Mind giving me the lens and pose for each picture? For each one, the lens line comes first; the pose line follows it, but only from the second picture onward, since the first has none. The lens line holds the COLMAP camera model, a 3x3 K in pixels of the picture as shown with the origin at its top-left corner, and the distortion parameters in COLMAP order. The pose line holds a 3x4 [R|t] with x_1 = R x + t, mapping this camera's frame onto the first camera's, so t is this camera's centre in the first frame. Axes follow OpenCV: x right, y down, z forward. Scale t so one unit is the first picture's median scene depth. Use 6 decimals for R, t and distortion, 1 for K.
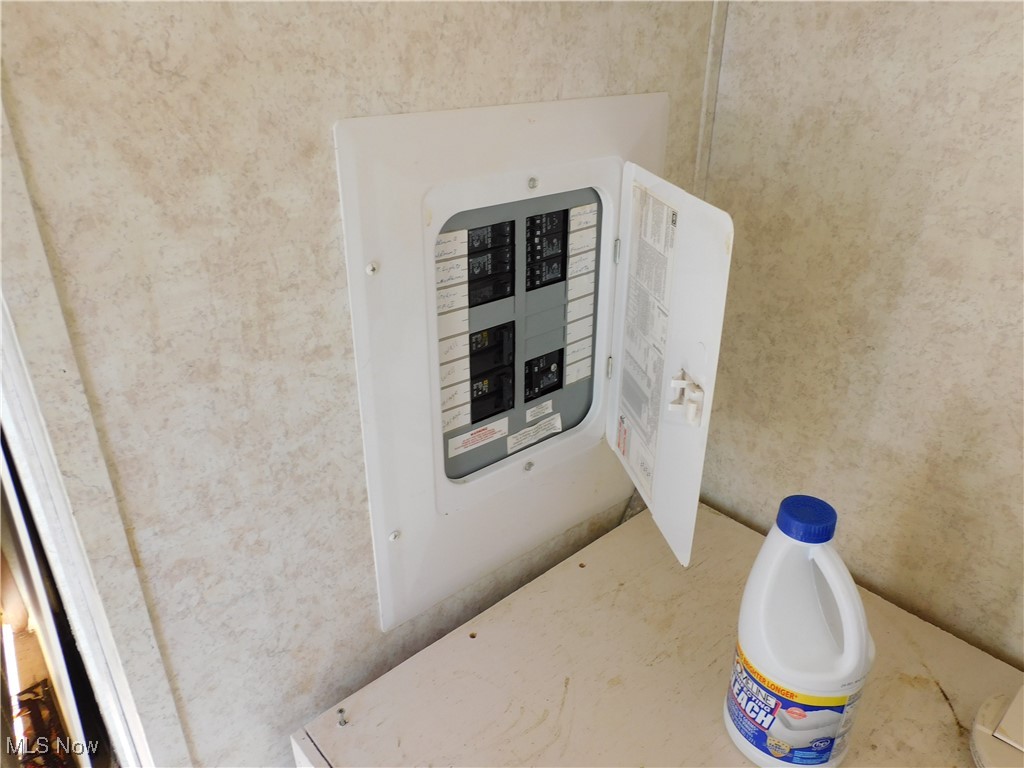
lens RADIAL K [[742.3, 0, 512.0], [0, 742.3, 384.0], [0, 0, 1]] dist [0.000842, -0.001796]
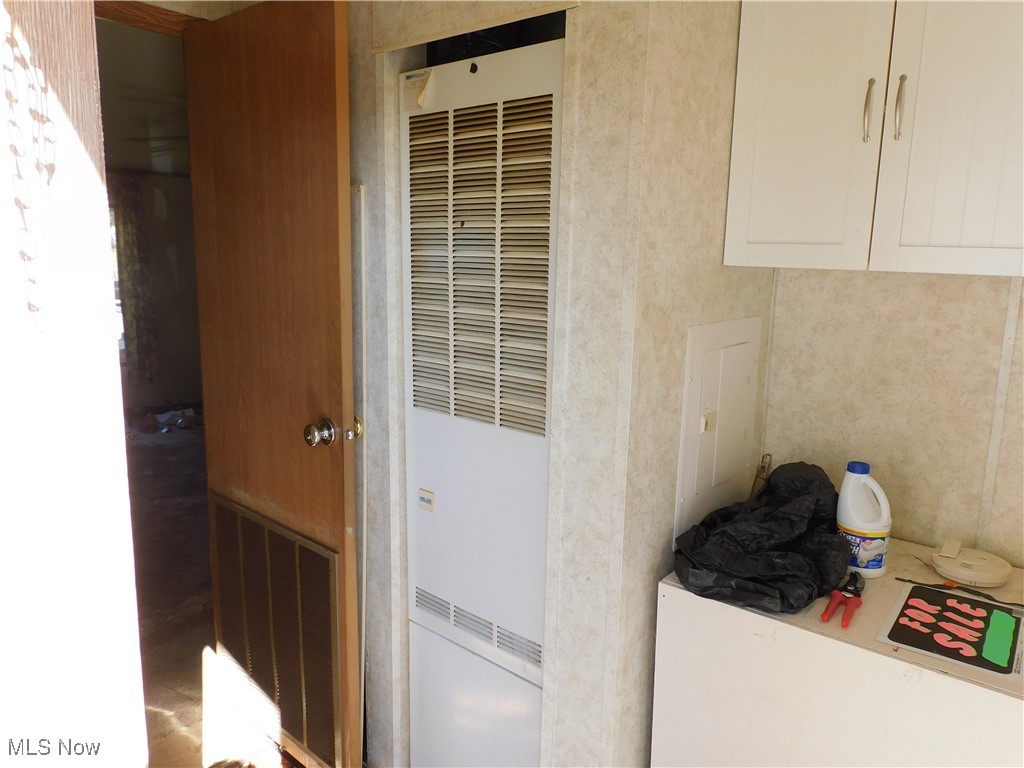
lens RADIAL K [[742.3, 0, 512.0], [0, 742.3, 384.0], [0, 0, 1]] dist [0.000842, -0.001796]
pose [[0.989640, -0.016658, 0.142598, -1.026232], [0.054135, 0.963227, -0.263180, 0.447187], [-0.132970, 0.268173, 0.954150, -1.235679]]
